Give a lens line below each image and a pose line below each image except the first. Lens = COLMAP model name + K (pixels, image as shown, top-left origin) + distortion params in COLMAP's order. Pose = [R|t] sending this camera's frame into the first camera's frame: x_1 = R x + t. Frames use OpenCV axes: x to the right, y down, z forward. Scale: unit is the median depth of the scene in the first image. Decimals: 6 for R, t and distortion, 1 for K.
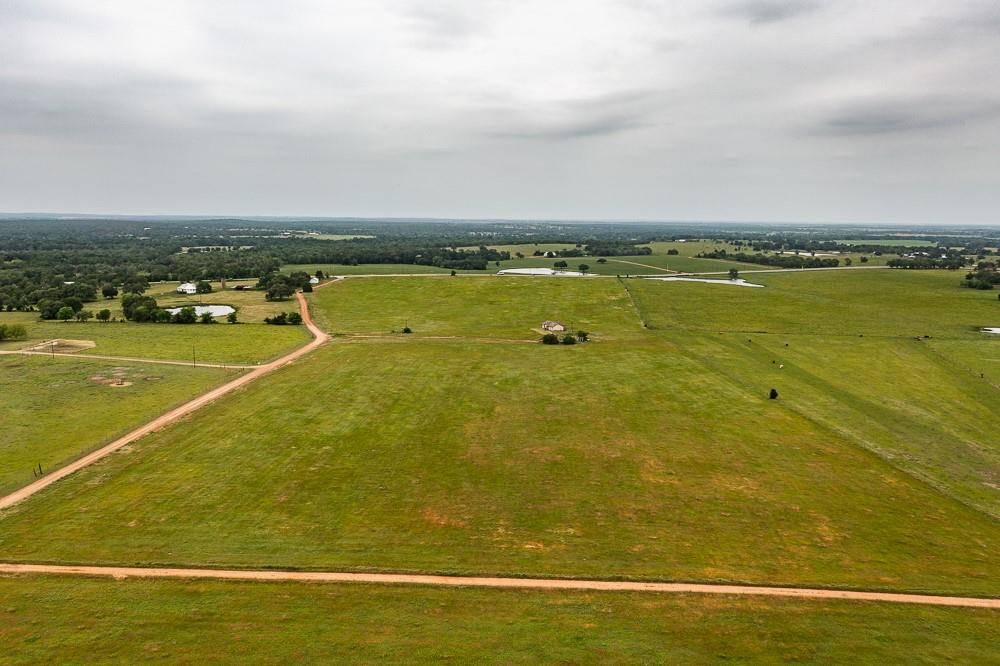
lens RADIAL K [[799.2, 0, 528.3], [0, 799.2, 360.4], [0, 0, 1]] dist [-0.006085, 0.005168]
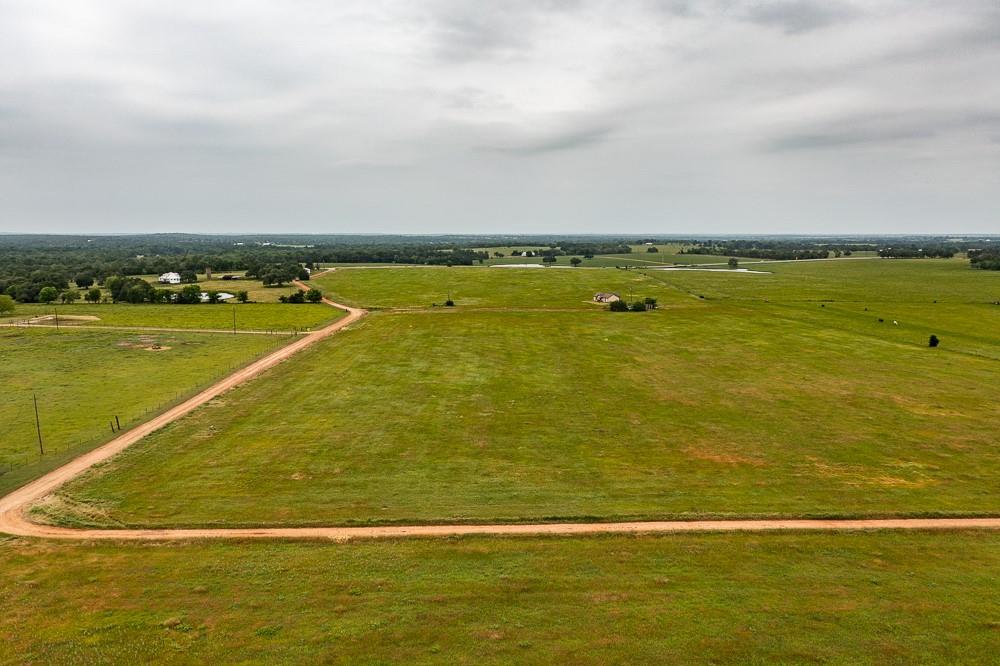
lens RADIAL K [[799.2, 0, 528.3], [0, 799.2, 360.4], [0, 0, 1]] dist [-0.006085, 0.005168]
pose [[0.997606, -0.023600, 0.065001, -0.286984], [0.024822, 0.999529, -0.018049, 0.102969], [-0.064545, 0.019619, 0.997722, 0.247336]]
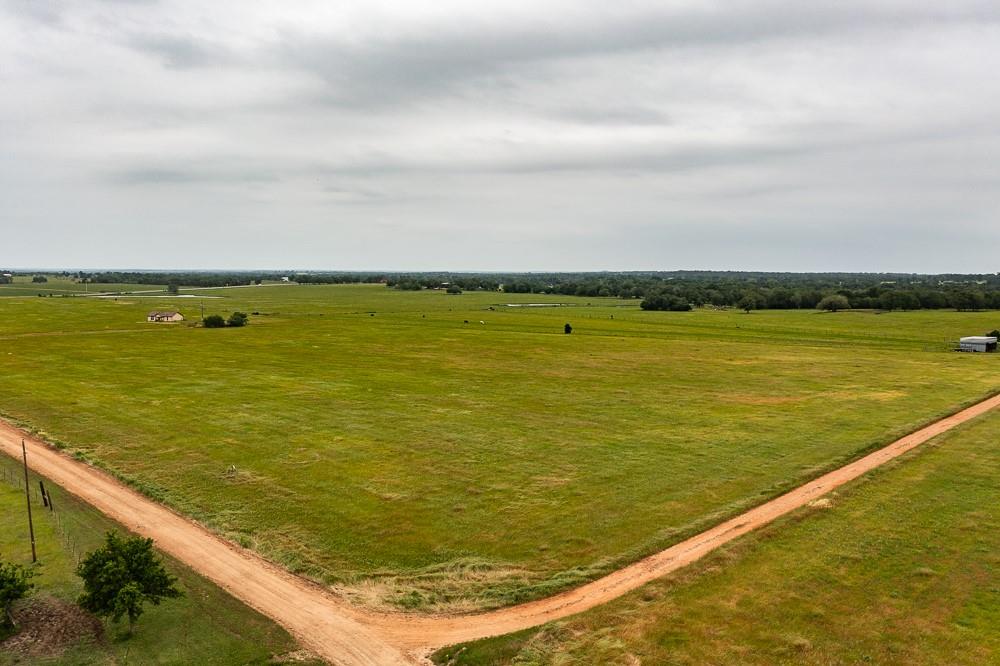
lens RADIAL K [[770.0, 0, 518.7], [0, 770.0, 333.1], [0, 0, 1]] dist [-0.007576, -0.000772]
pose [[0.661076, -0.071081, 0.746945, -0.750639], [0.136174, 0.990336, -0.026277, 0.100013], [-0.737859, 0.119086, 0.664367, 0.565652]]
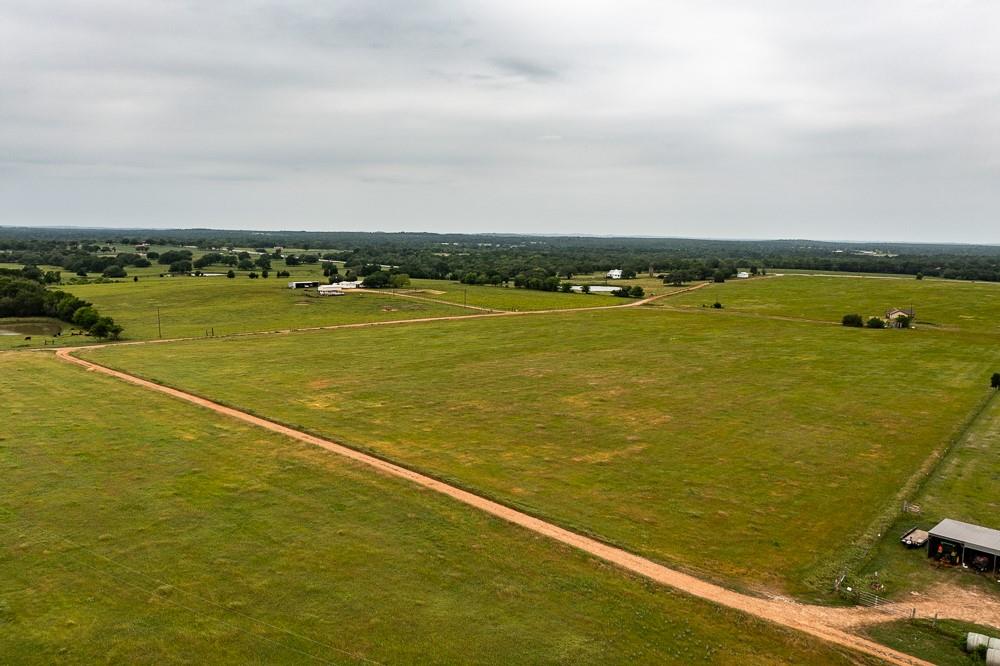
lens RADIAL K [[815.3, 0, 500.0], [0, 815.3, 333.0], [0, 0, 1]] dist [-0.001722, 0.000436]
pose [[0.742055, 0.081618, -0.665352, 0.684150], [-0.127143, 0.991680, -0.020153, 0.105804], [0.658171, 0.099549, 0.746258, 0.293403]]
